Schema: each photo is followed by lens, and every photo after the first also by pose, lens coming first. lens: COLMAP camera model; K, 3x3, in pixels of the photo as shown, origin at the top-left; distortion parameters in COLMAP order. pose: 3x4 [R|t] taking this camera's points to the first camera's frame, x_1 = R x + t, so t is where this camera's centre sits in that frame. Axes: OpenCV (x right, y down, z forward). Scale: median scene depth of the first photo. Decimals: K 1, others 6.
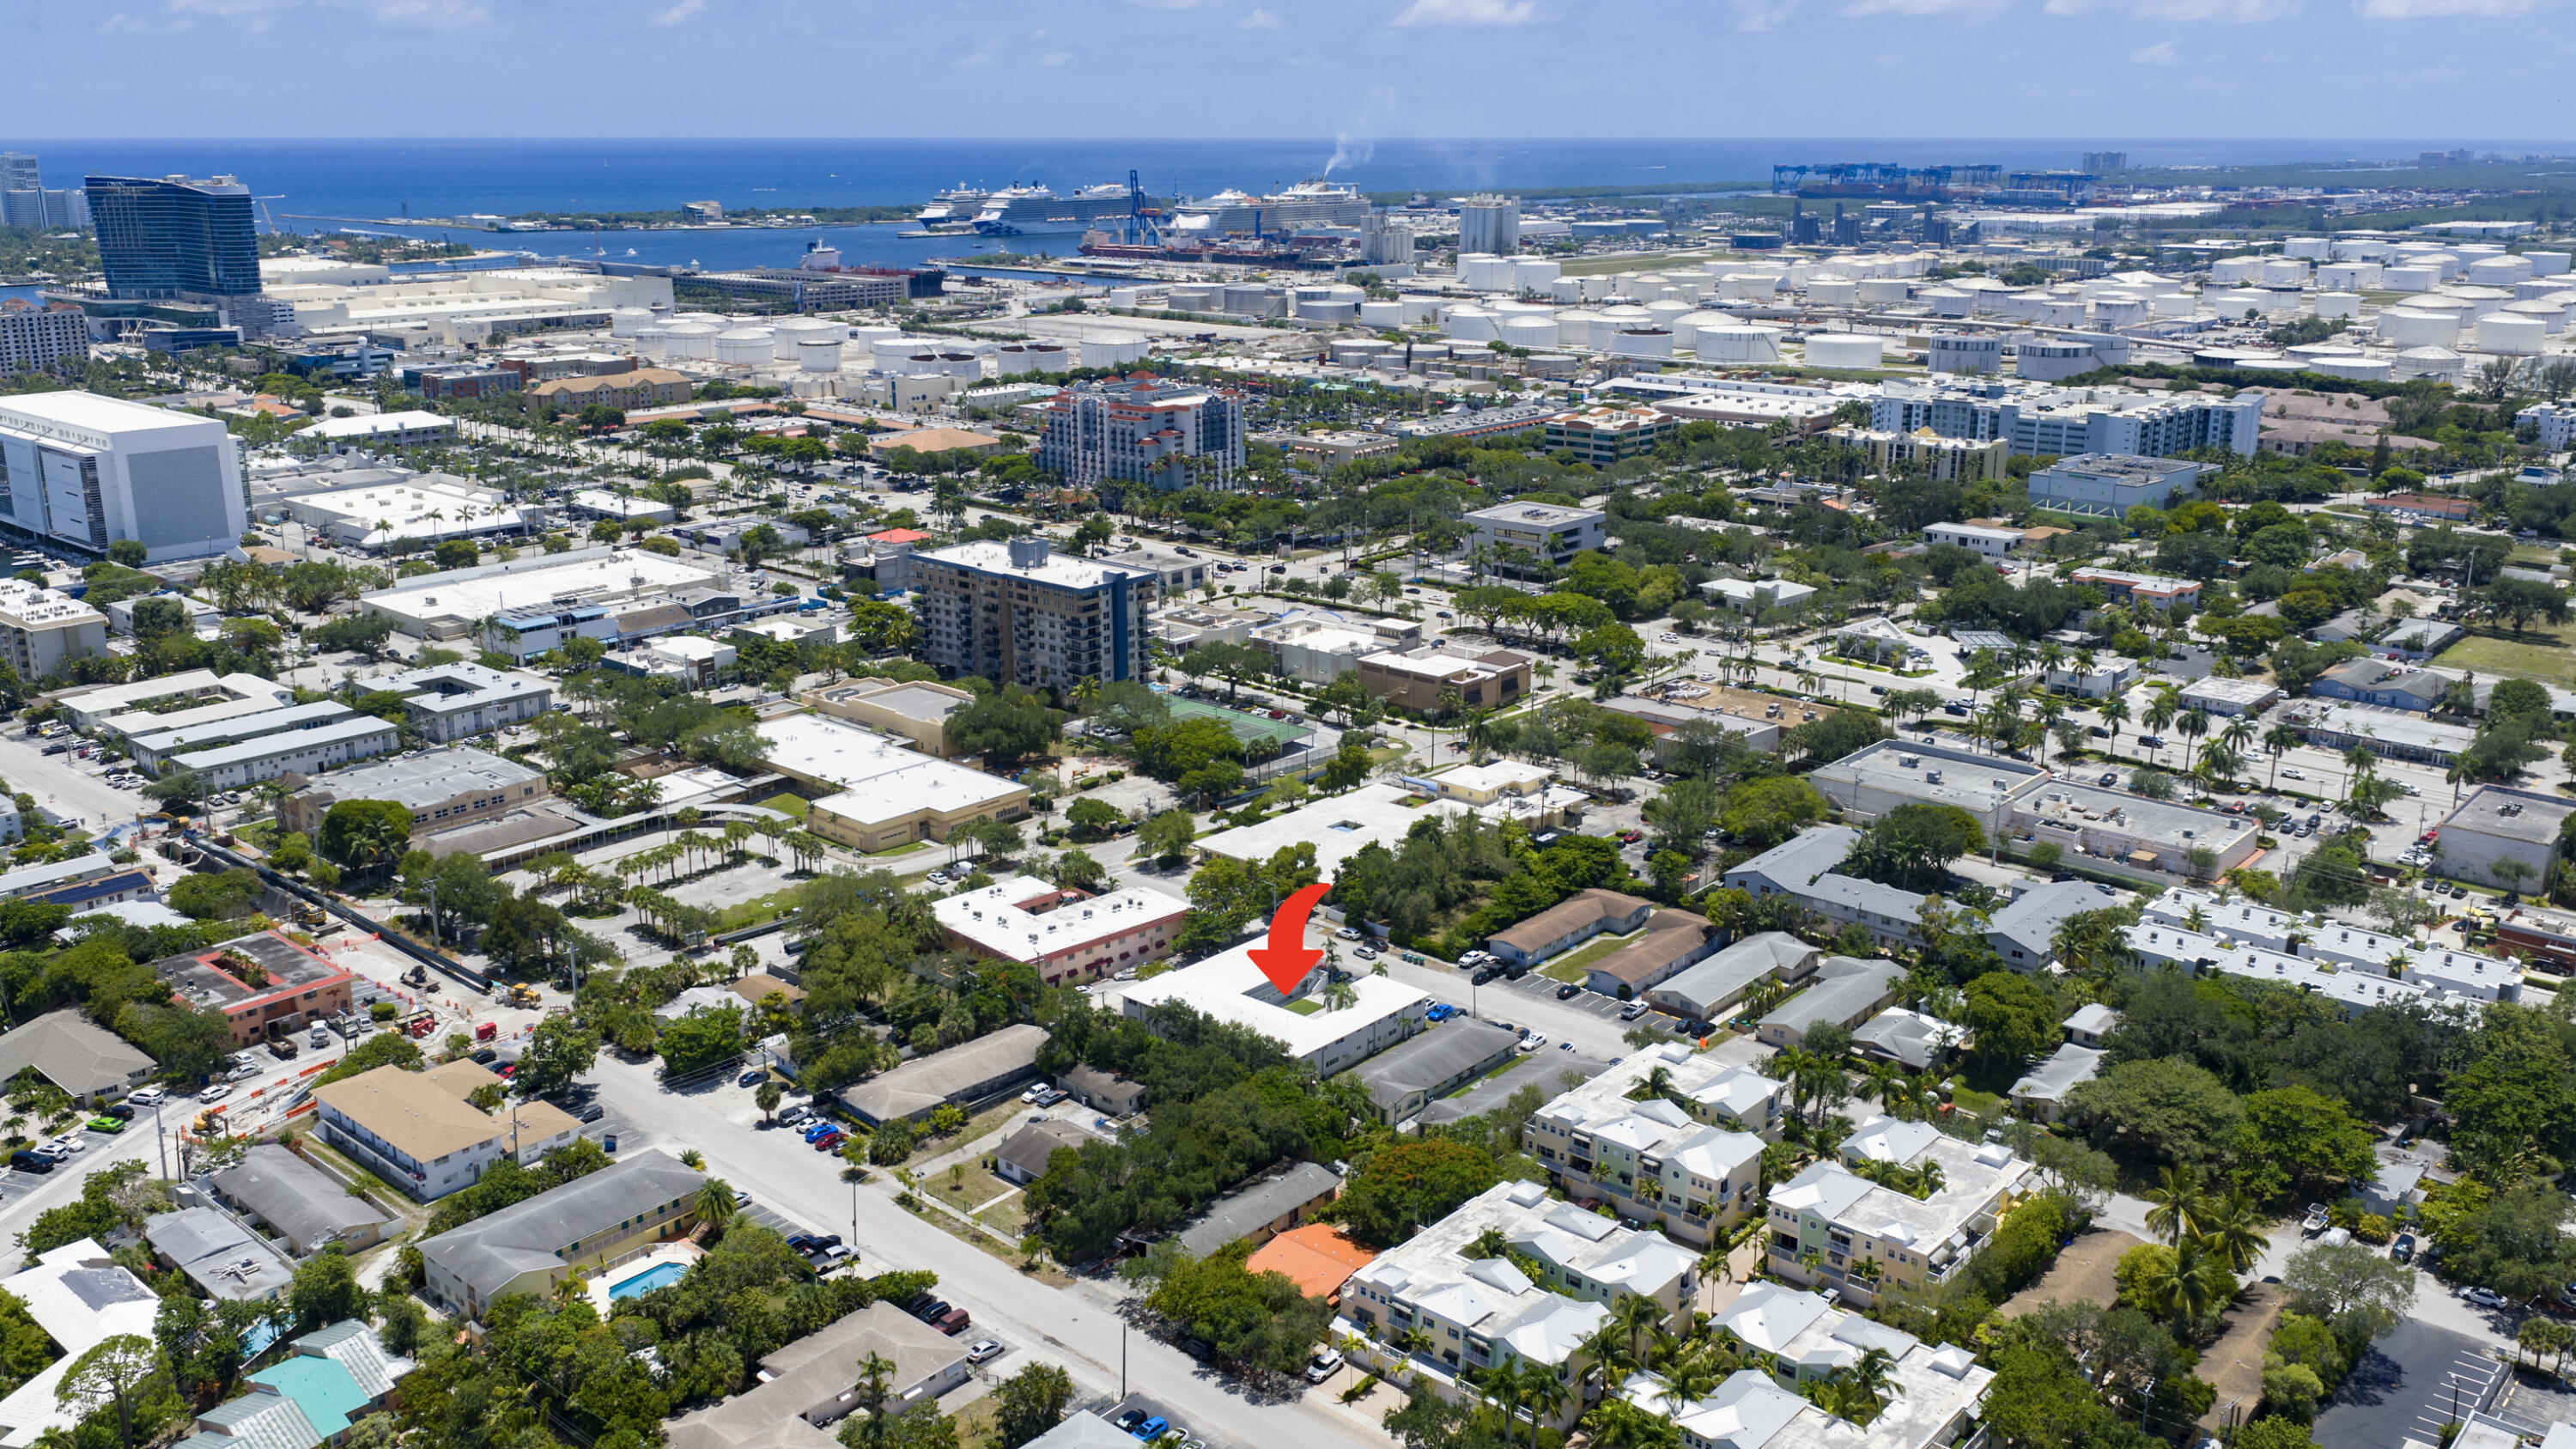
lens RADIAL K [[2100.1, 0, 1288.0], [0, 2100.1, 724.5], [0, 0, 1]] dist [0.031706, -0.046338]
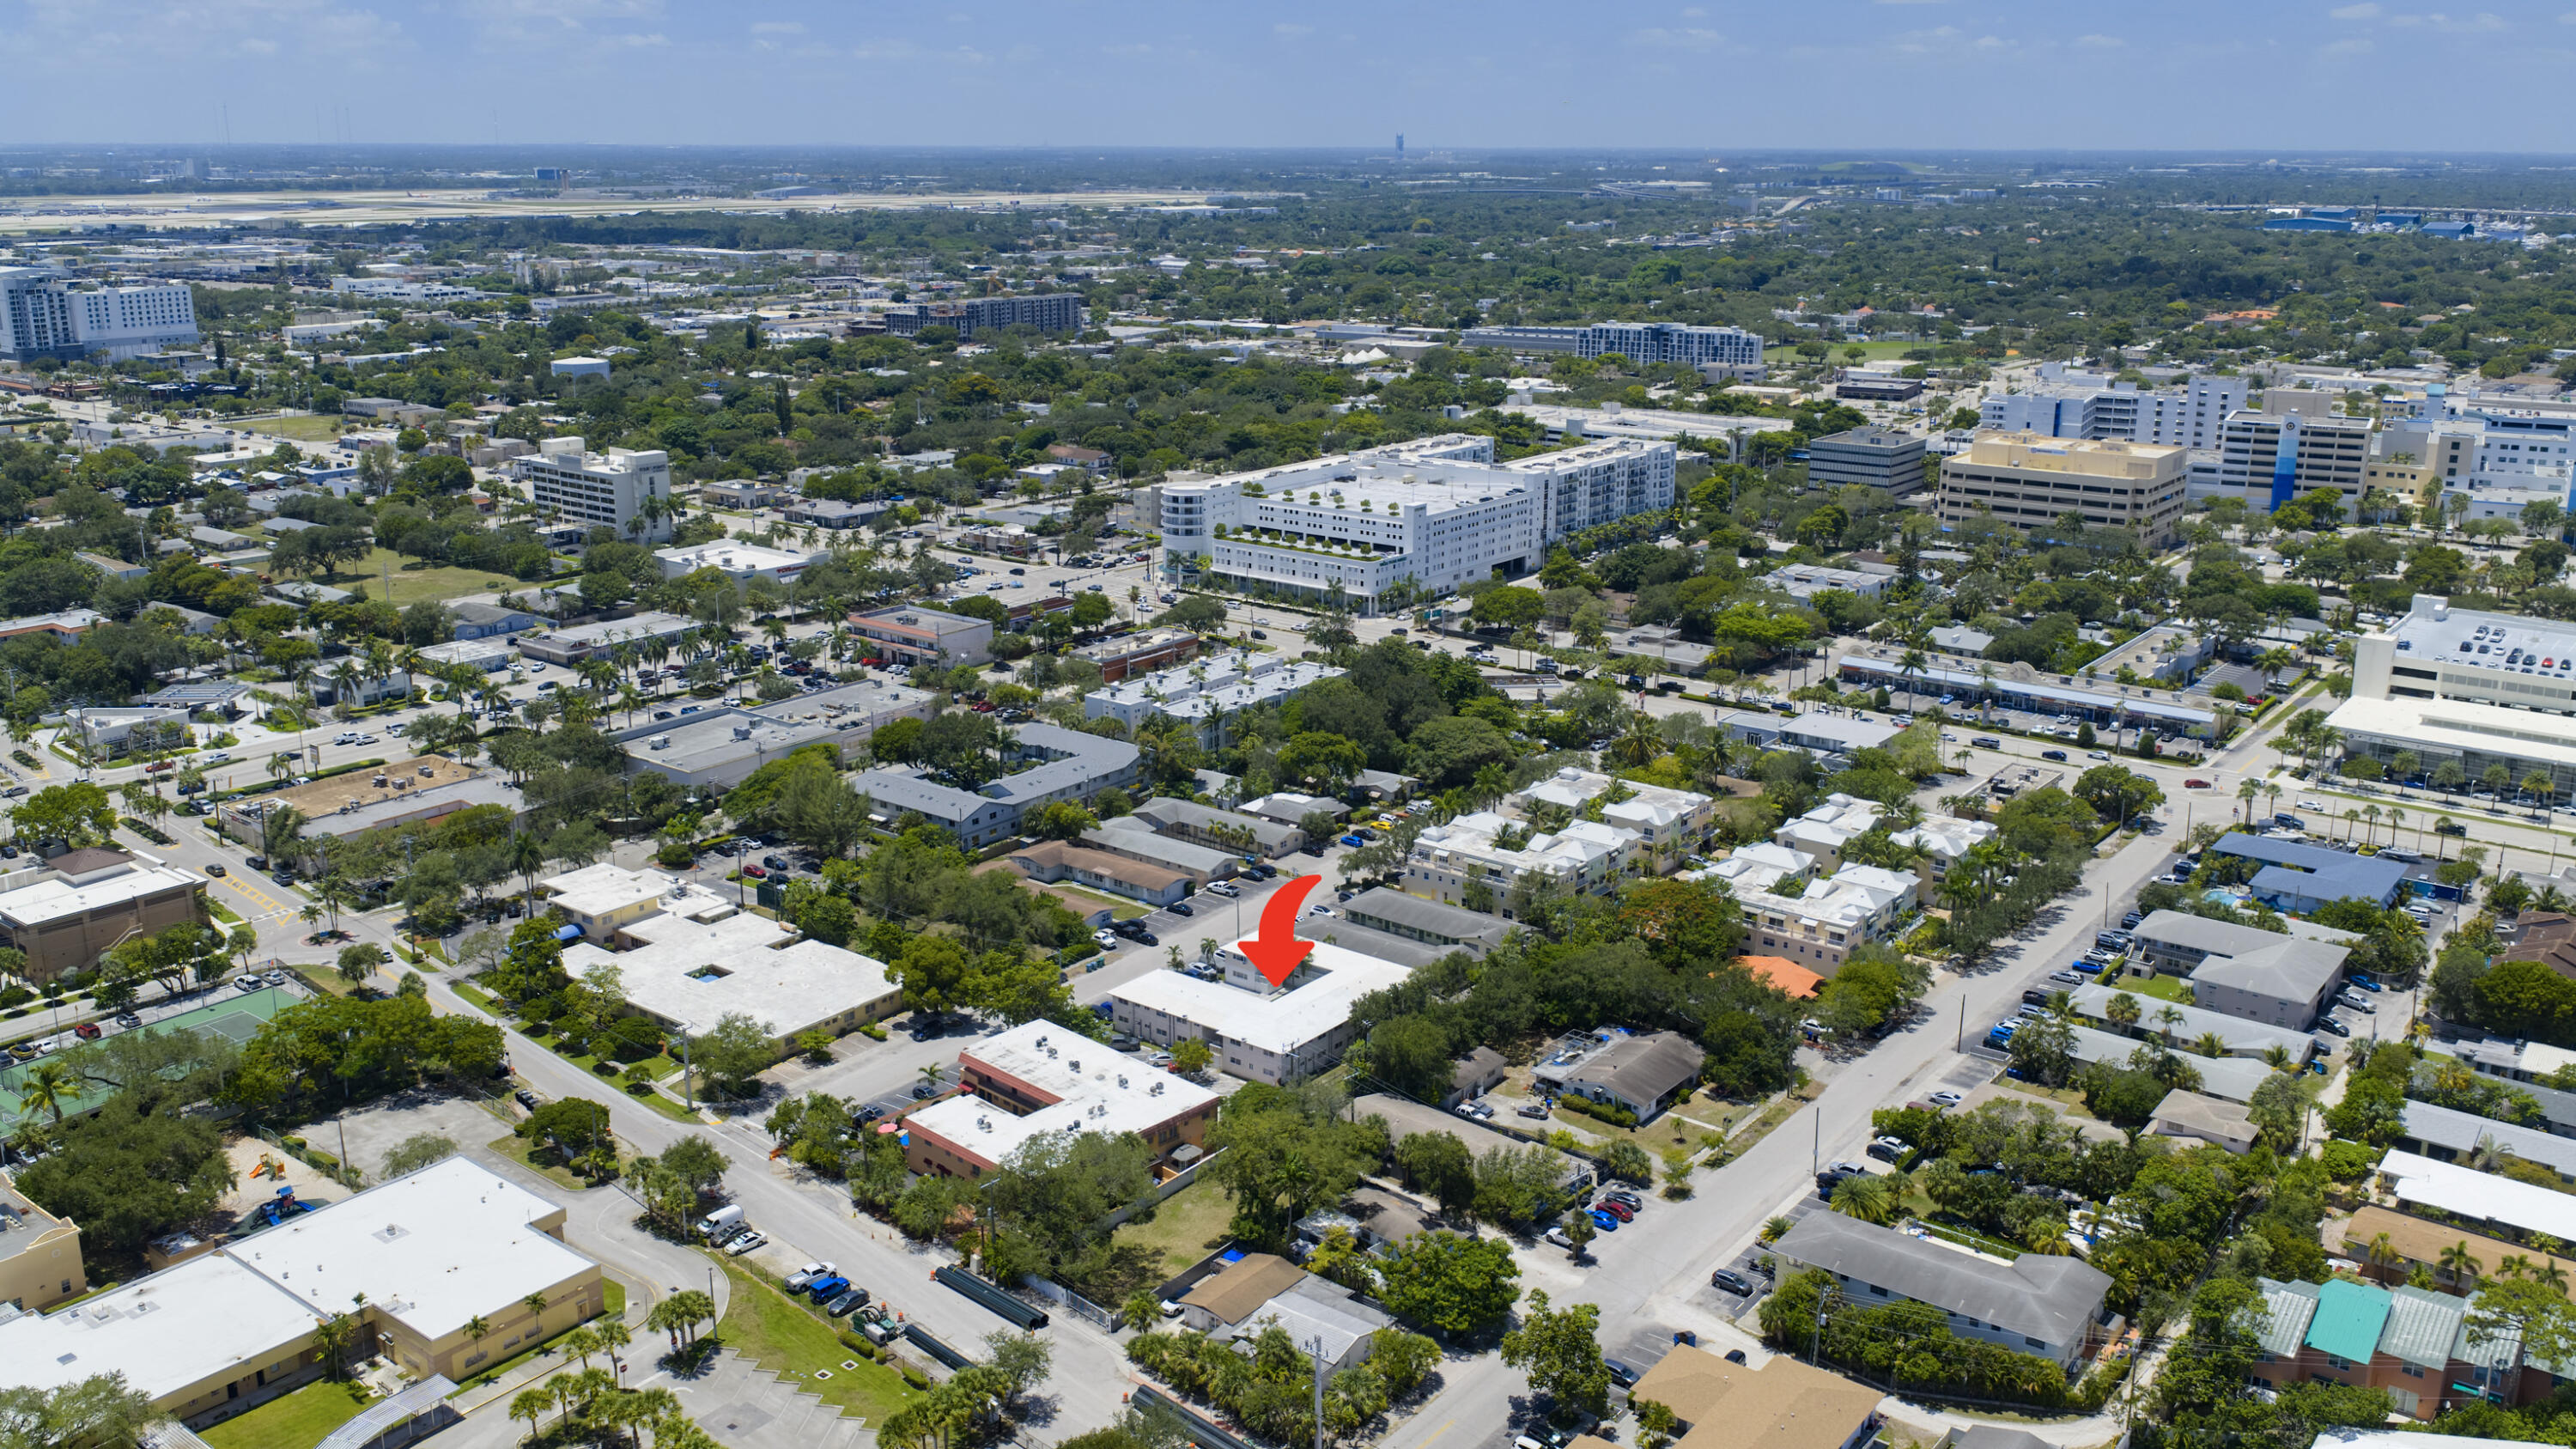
lens RADIAL K [[2100.1, 0, 1288.0], [0, 2100.1, 724.5], [0, 0, 1]] dist [0.031706, -0.046338]
pose [[-0.056376, -0.269557, 0.961333, -0.711294], [0.269037, 0.923146, 0.274627, -0.194059], [-0.961478, 0.274117, 0.020478, 0.740969]]
